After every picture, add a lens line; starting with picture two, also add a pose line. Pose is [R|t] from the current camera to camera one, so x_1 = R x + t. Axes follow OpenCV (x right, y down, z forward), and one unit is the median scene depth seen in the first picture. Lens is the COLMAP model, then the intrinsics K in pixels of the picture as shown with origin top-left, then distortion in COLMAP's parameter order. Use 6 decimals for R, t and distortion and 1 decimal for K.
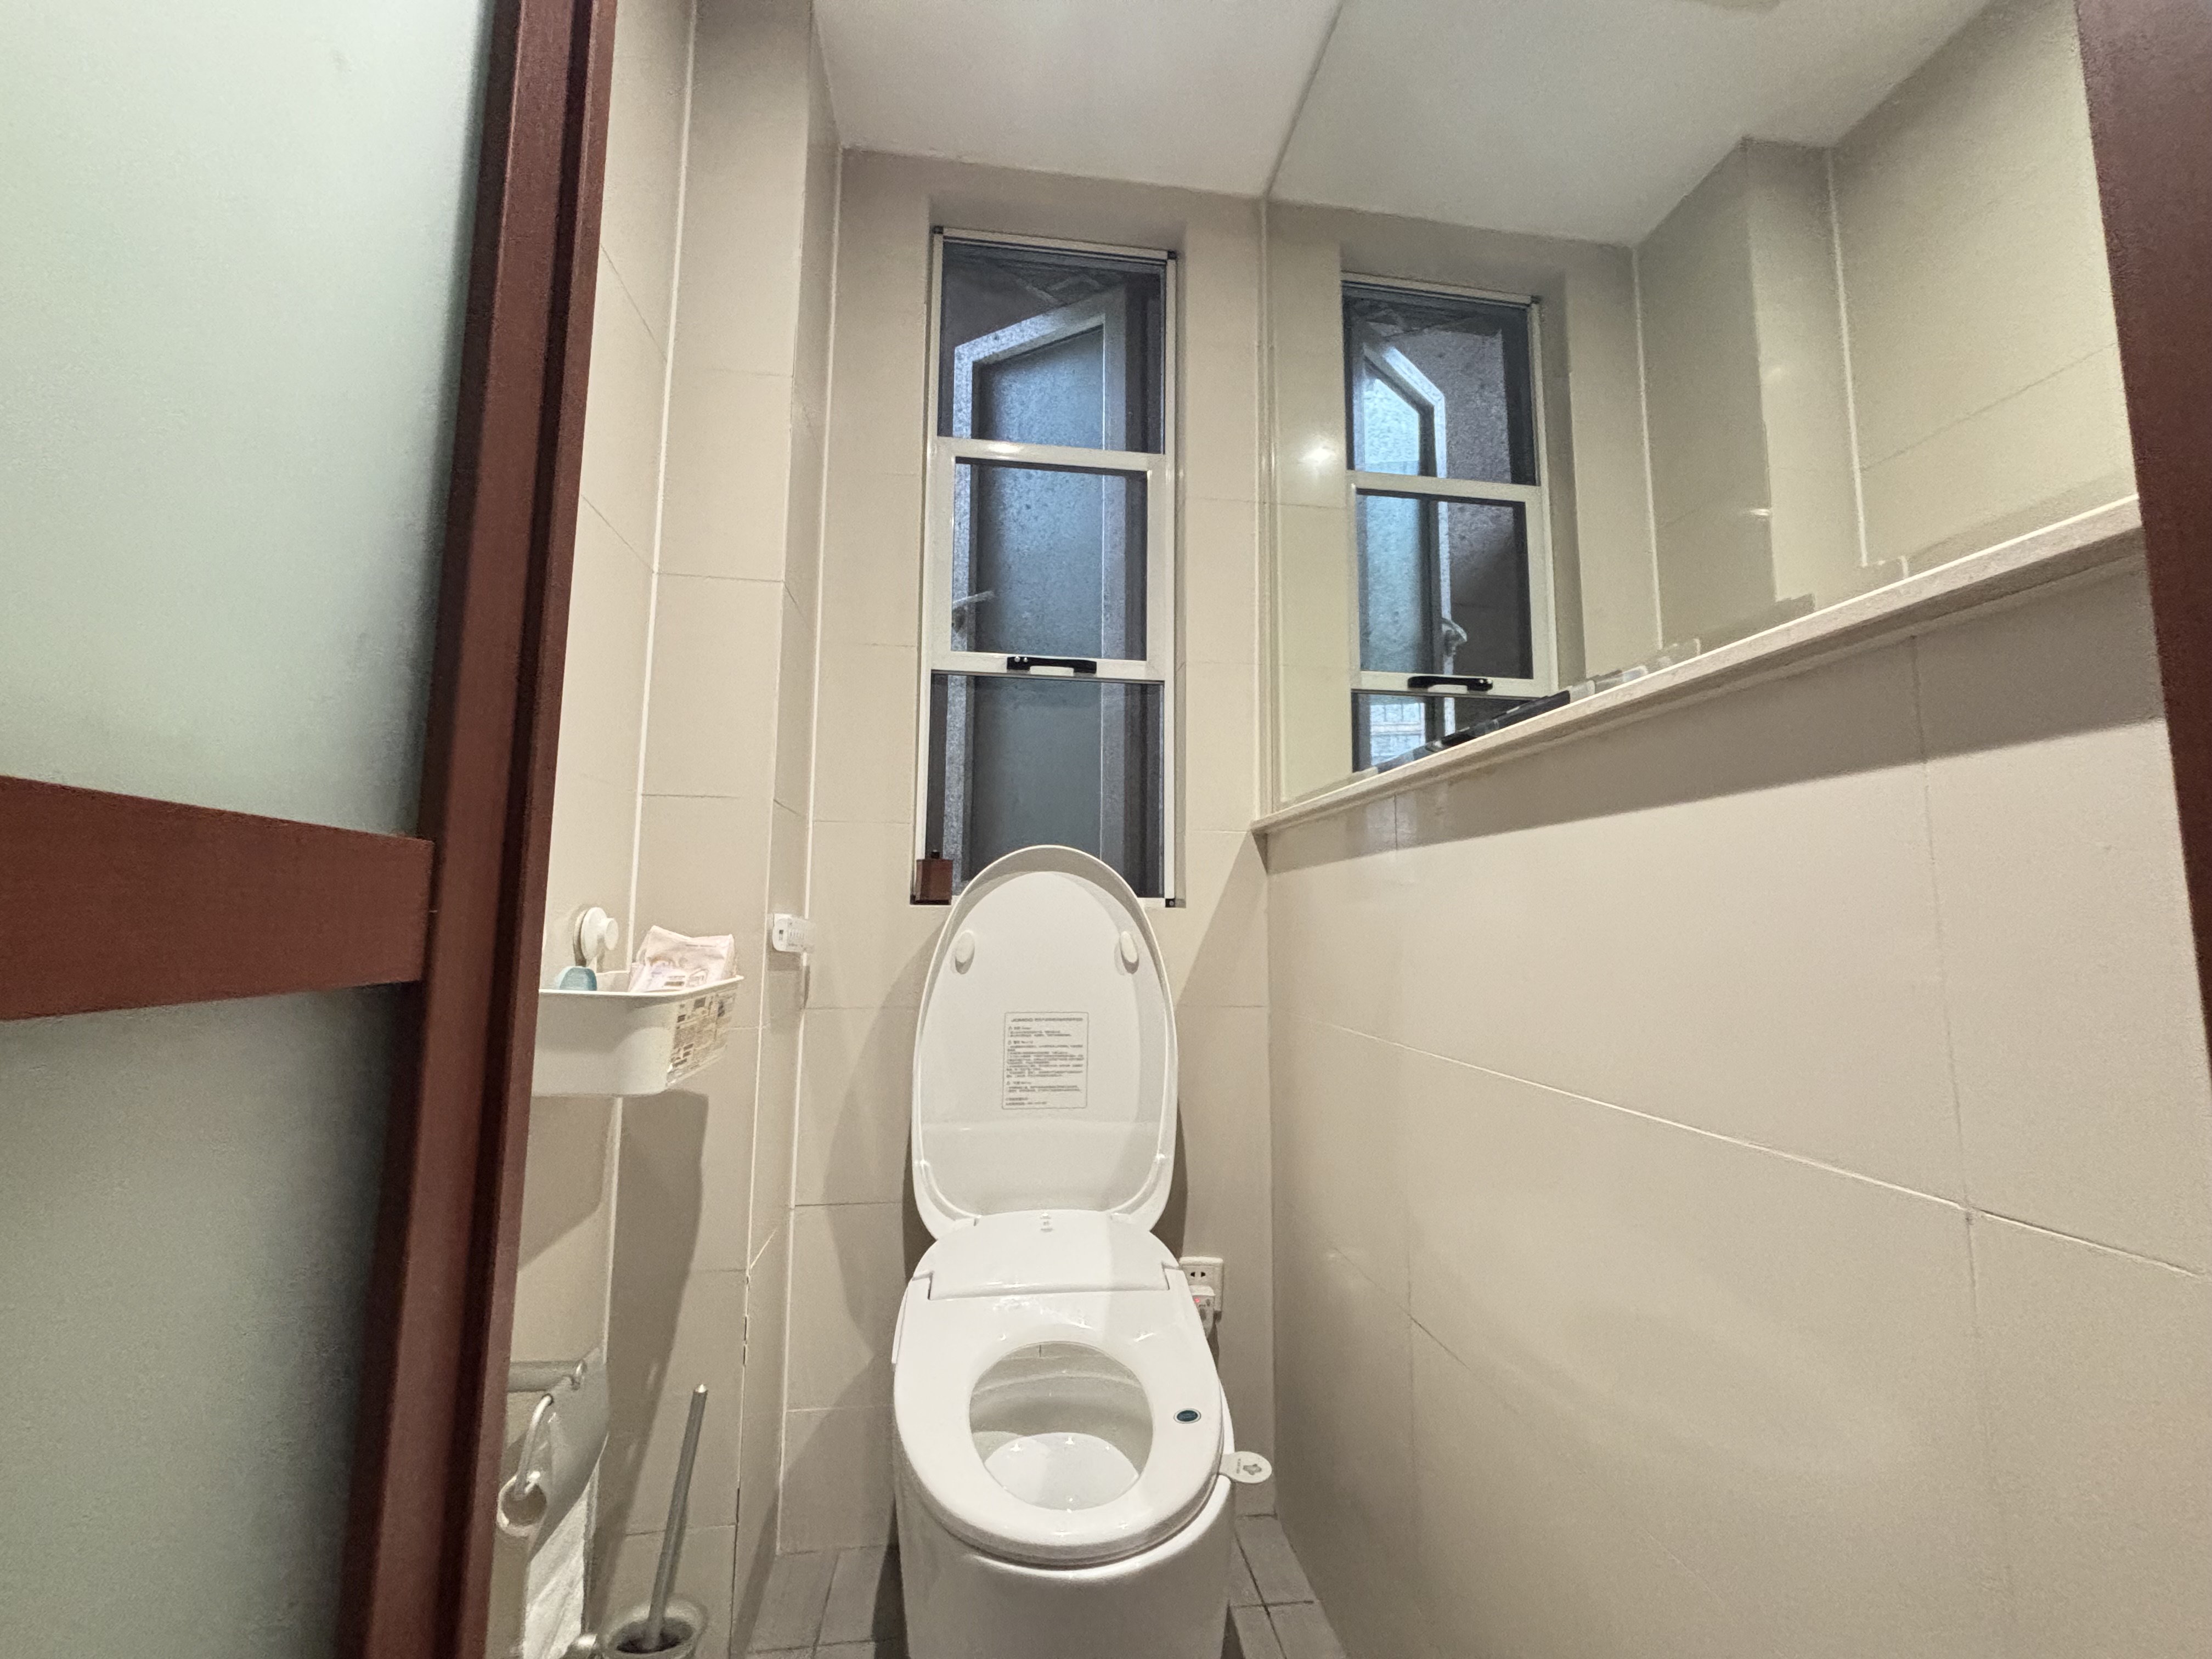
lens RADIAL K [[885.7, 0, 1105.3], [0, 885.7, 827.4], [0, 0, 1]] dist [0.001040, 0.001716]
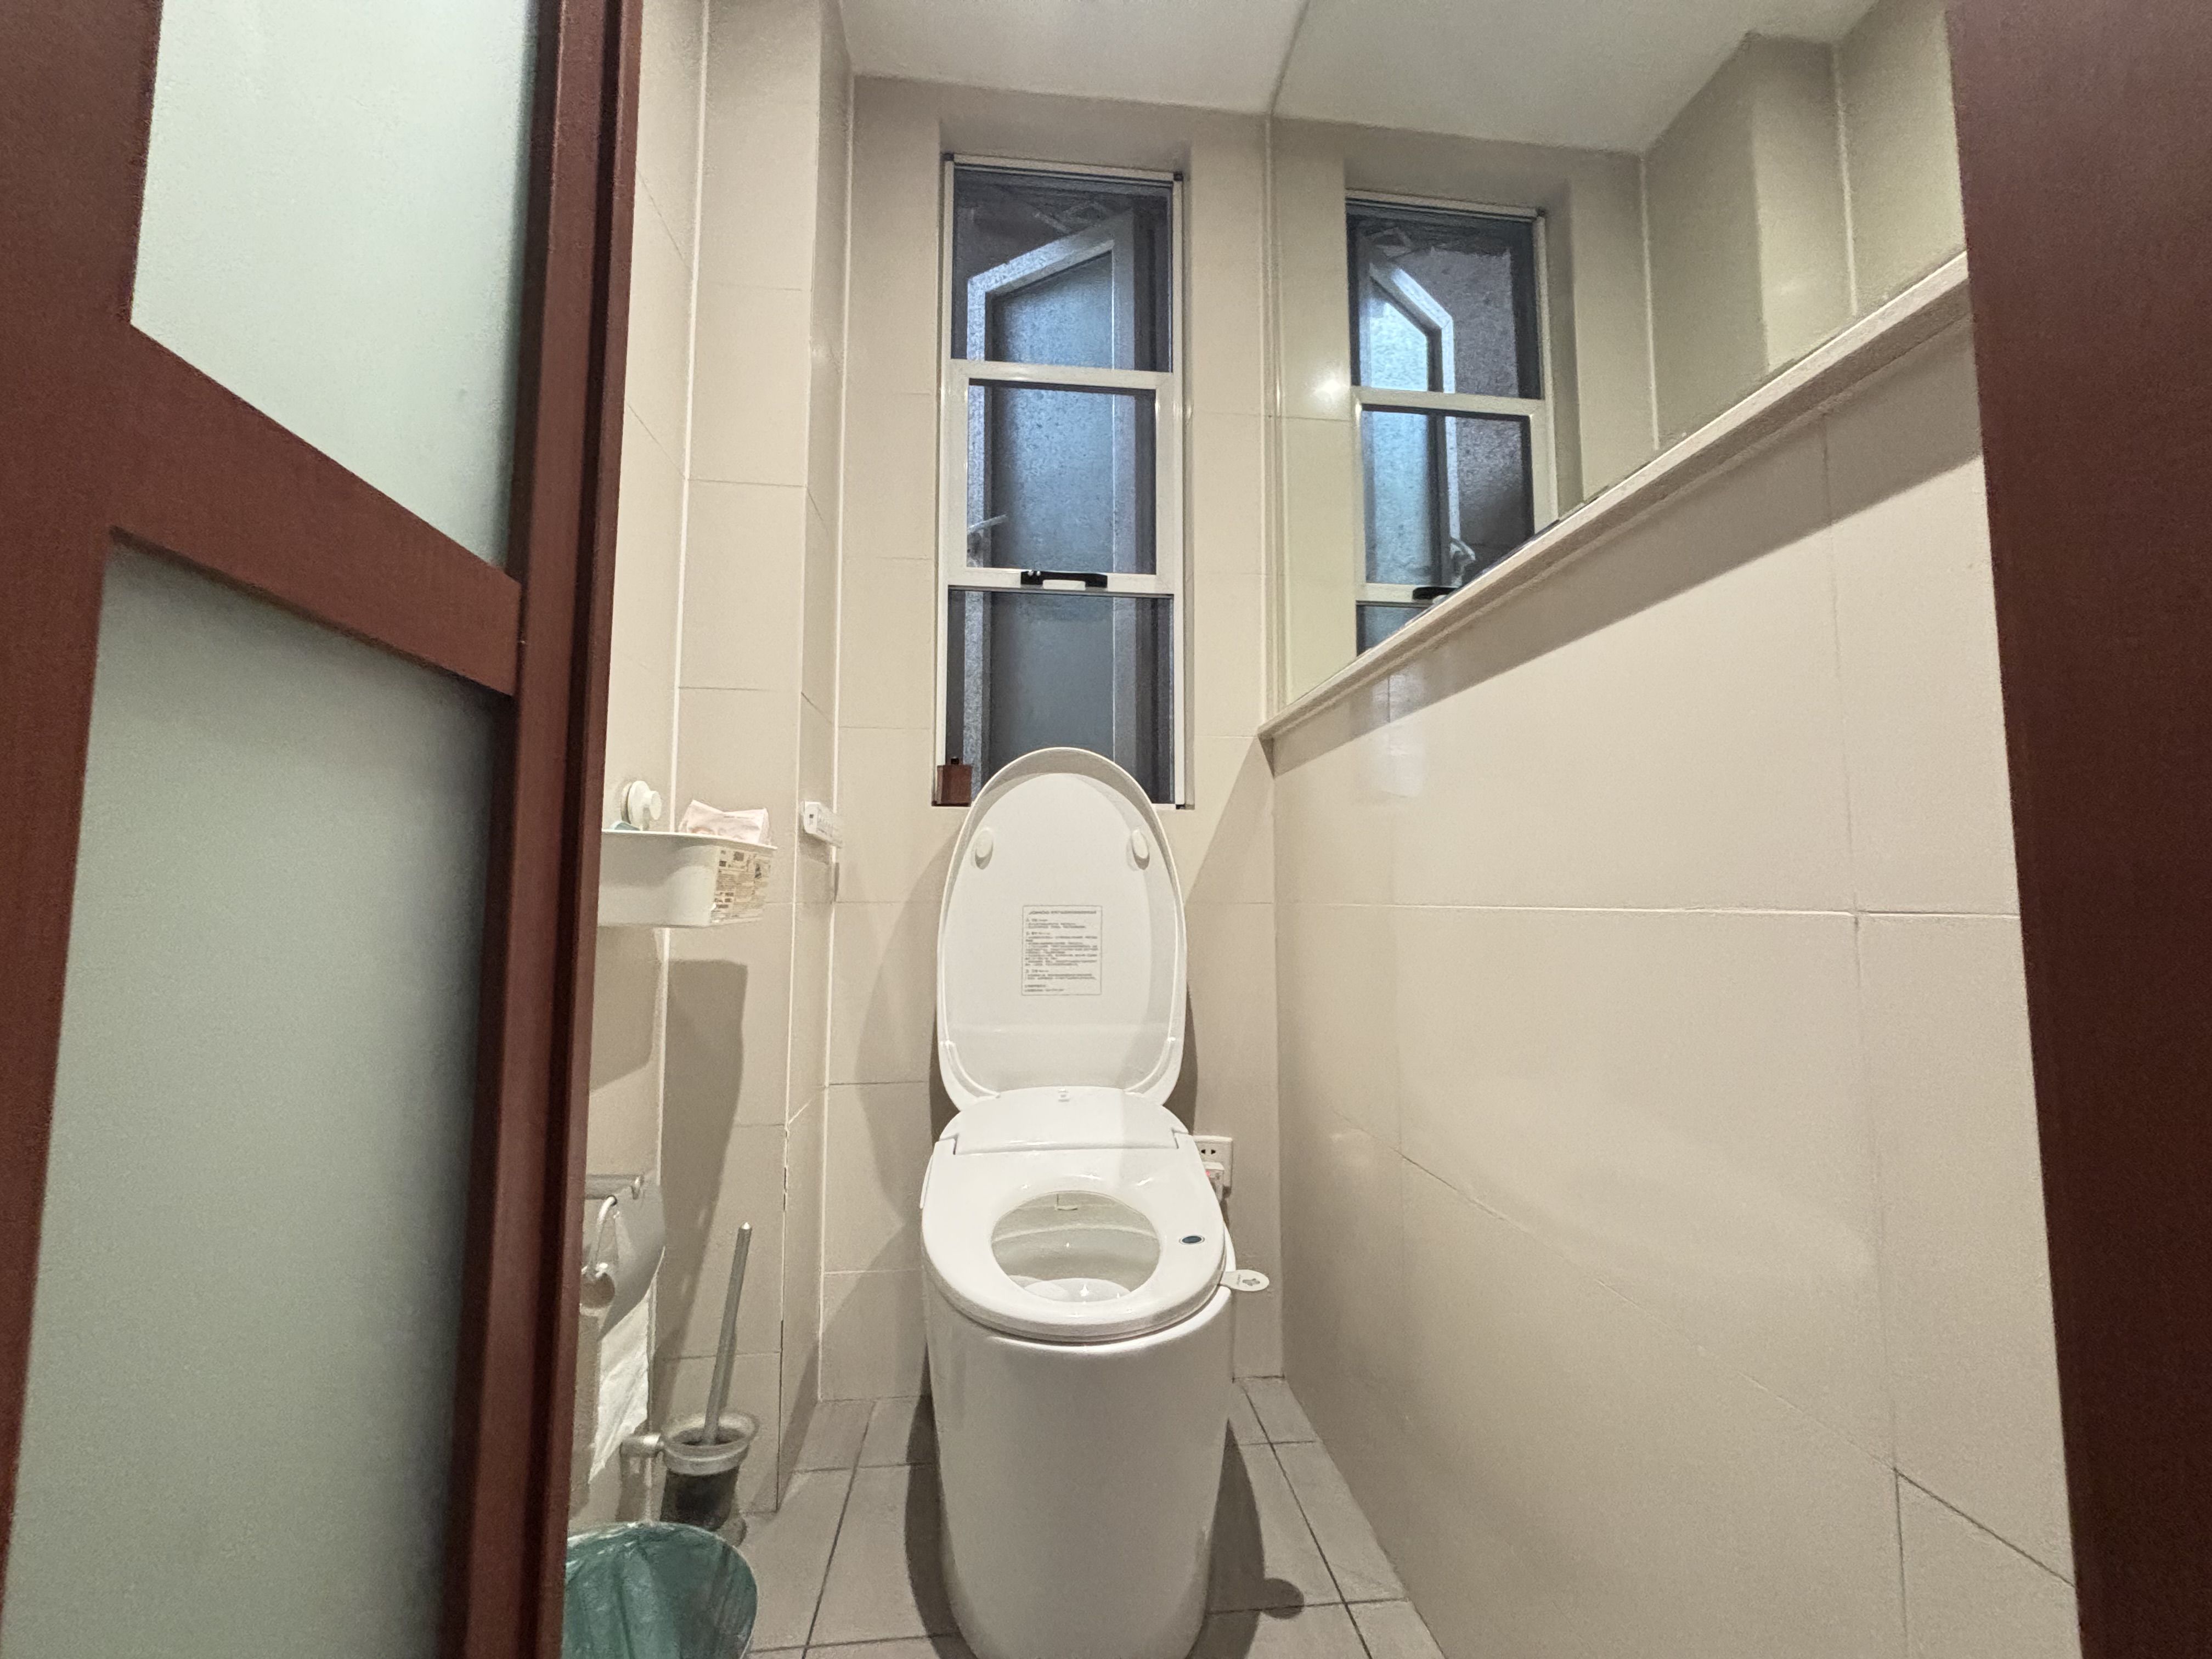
lens RADIAL K [[885.7, 0, 1107.8], [0, 885.7, 827.6], [0, 0, 1]] dist [0.001040, 0.001716]
pose [[0.999661, -0.009826, -0.024117, 0.014088], [0.010501, 0.999552, 0.028035, 0.088393], [0.023830, -0.028278, 0.999316, -0.047932]]
